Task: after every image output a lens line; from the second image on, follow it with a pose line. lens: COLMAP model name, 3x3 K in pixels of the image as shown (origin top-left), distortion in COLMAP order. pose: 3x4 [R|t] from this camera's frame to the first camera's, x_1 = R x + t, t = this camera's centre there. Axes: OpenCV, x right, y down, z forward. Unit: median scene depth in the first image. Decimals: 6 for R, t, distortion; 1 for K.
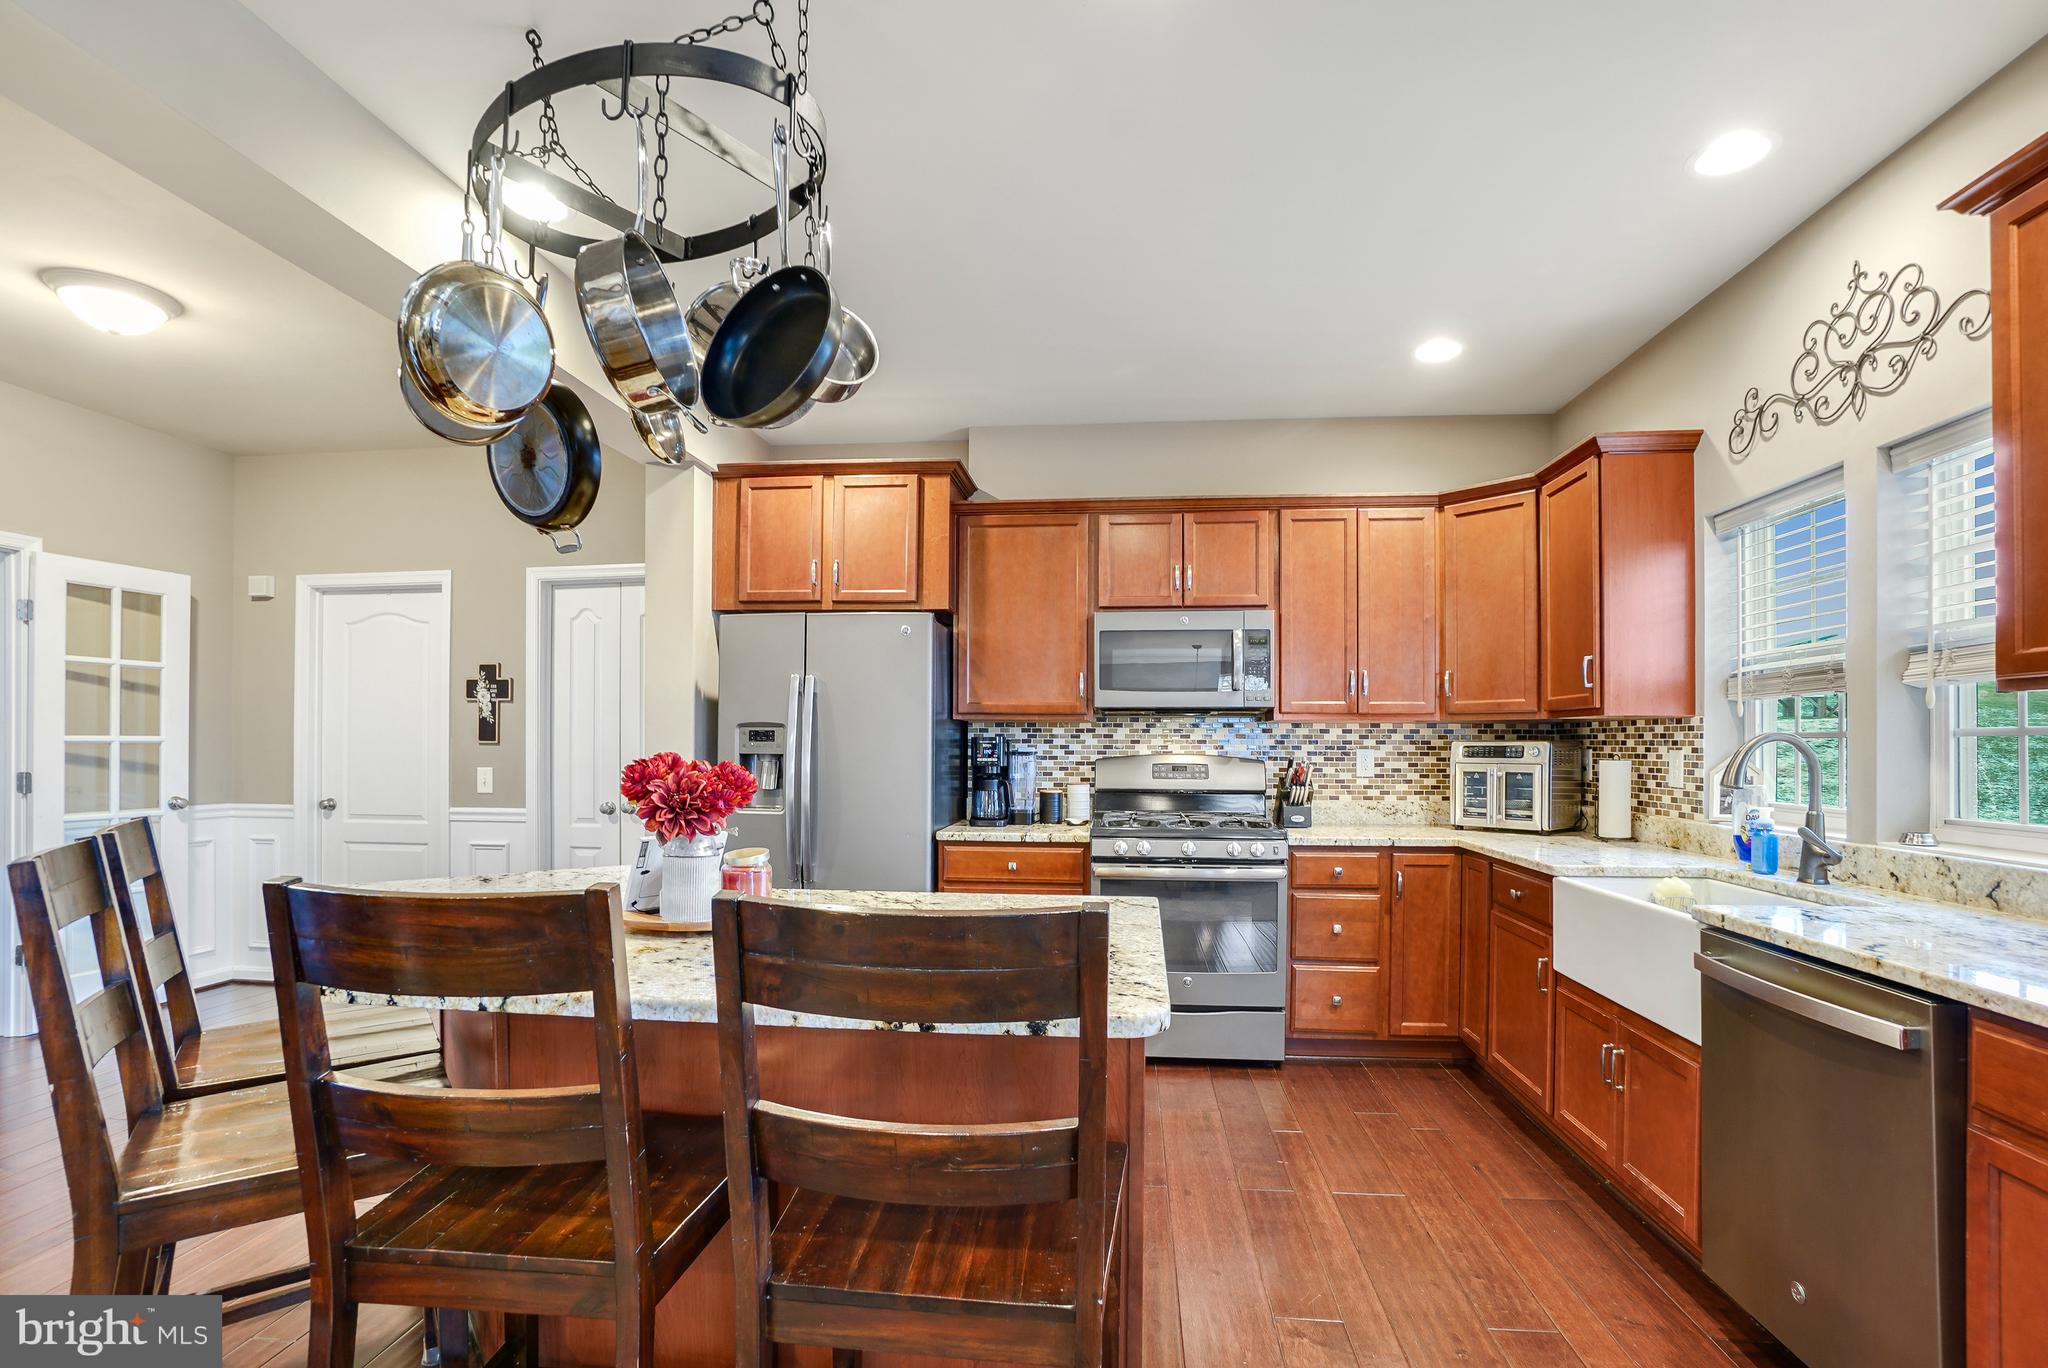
lens RADIAL K [[943.4, 0, 1052.8], [0, 943.4, 740.3], [0, 0, 1]] dist [-0.038682, 0.013704]
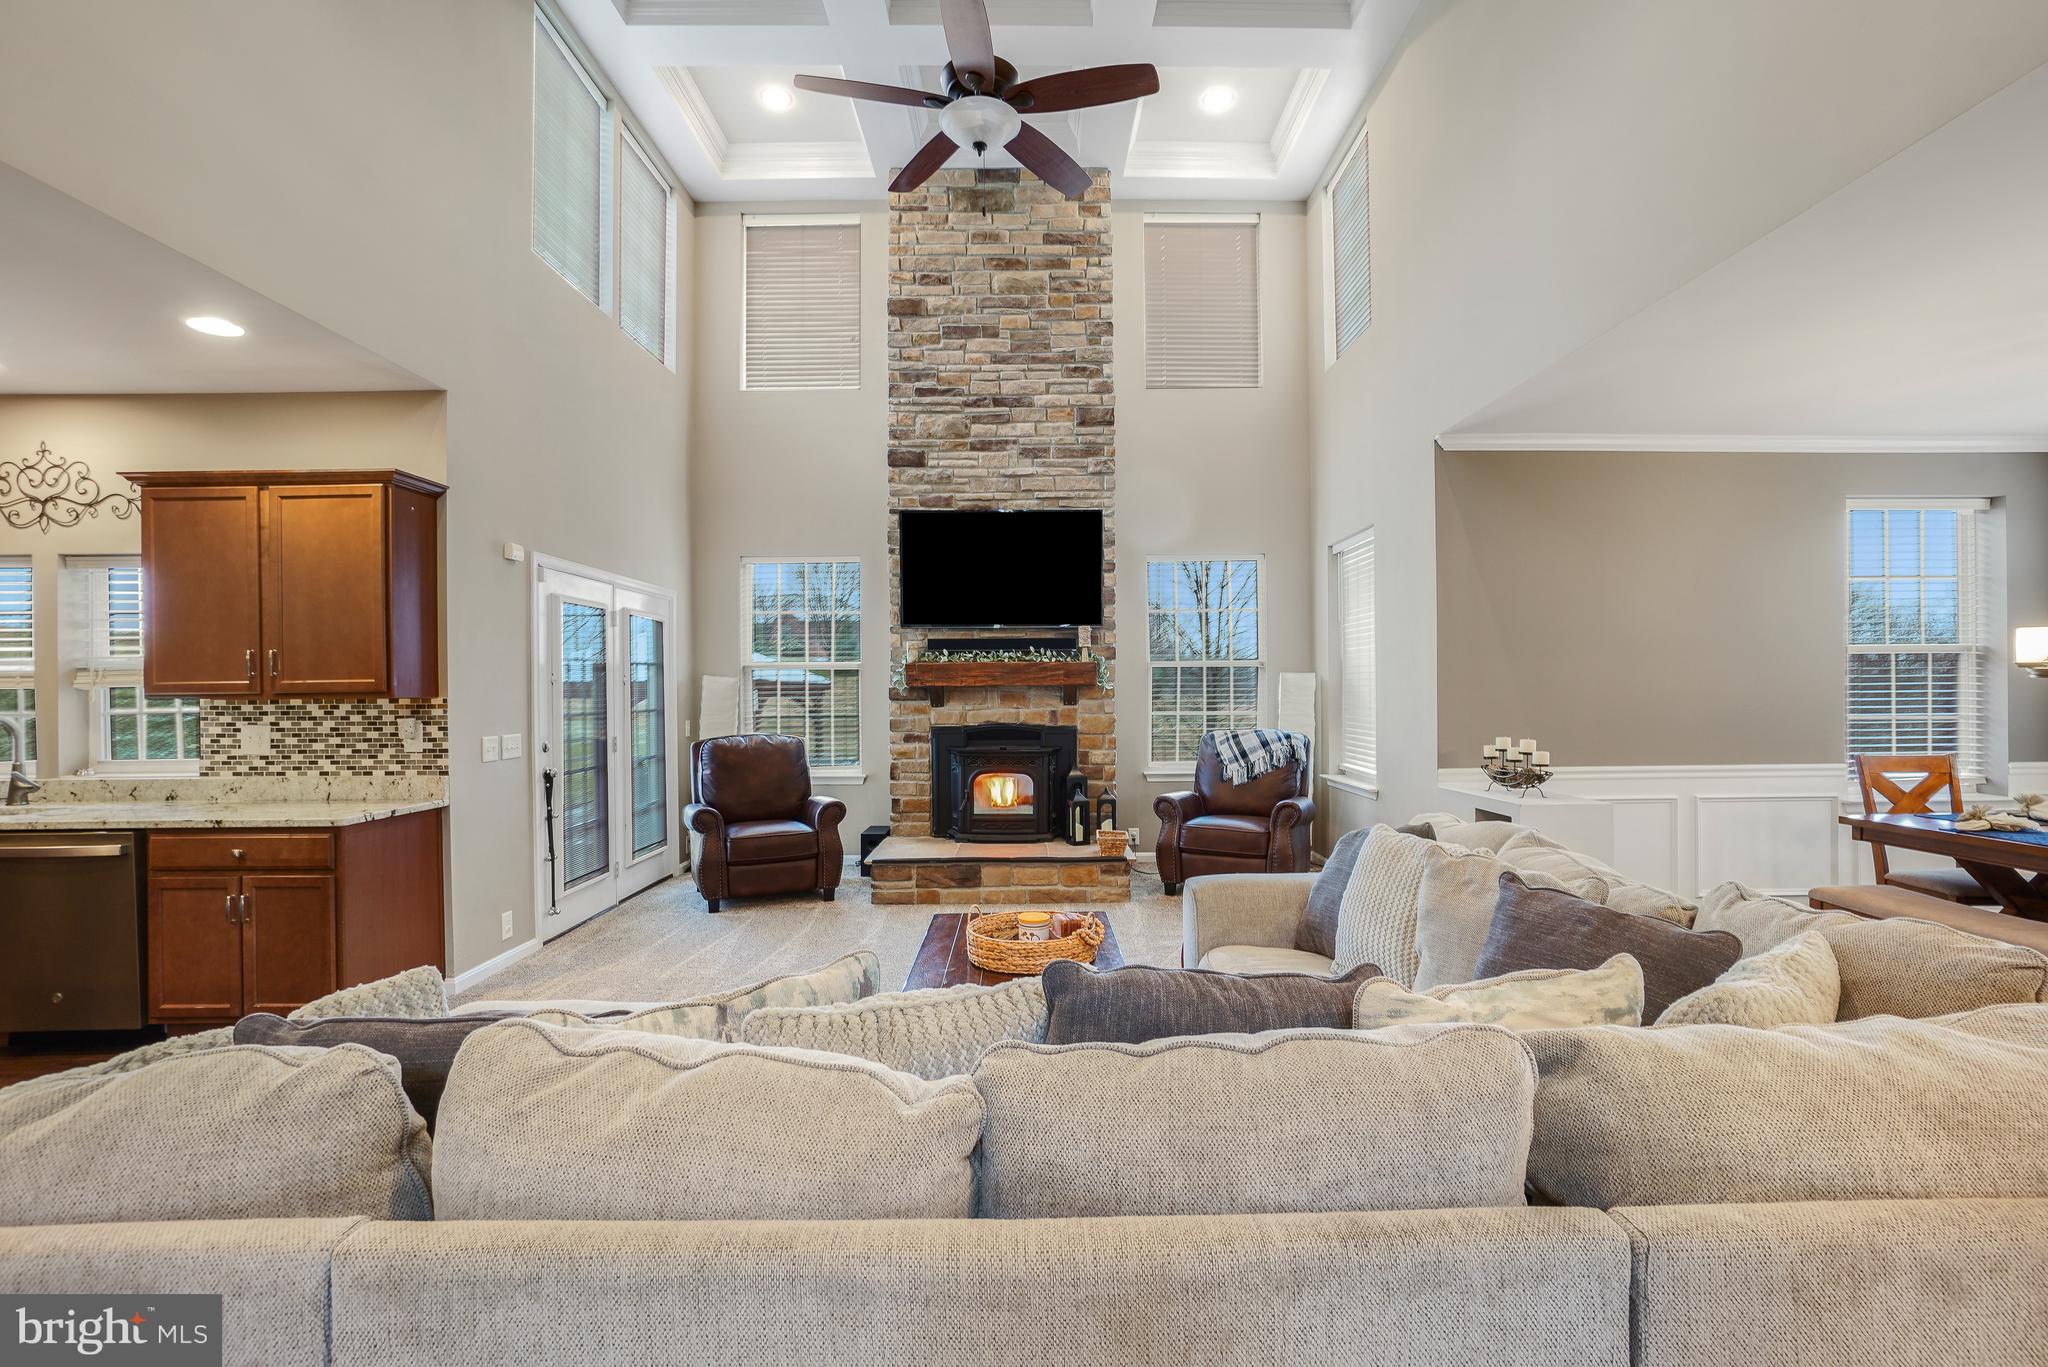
lens RADIAL K [[943.4, 0, 1057.2], [0, 943.4, 686.1], [0, 0, 1]] dist [-0.038682, 0.013704]
pose [[-0.103060, 0.001931, 0.994673, -0.700606], [0.002152, 0.999996, -0.001719, -0.037333], [-0.994673, 0.001964, -0.103064, -0.483171]]
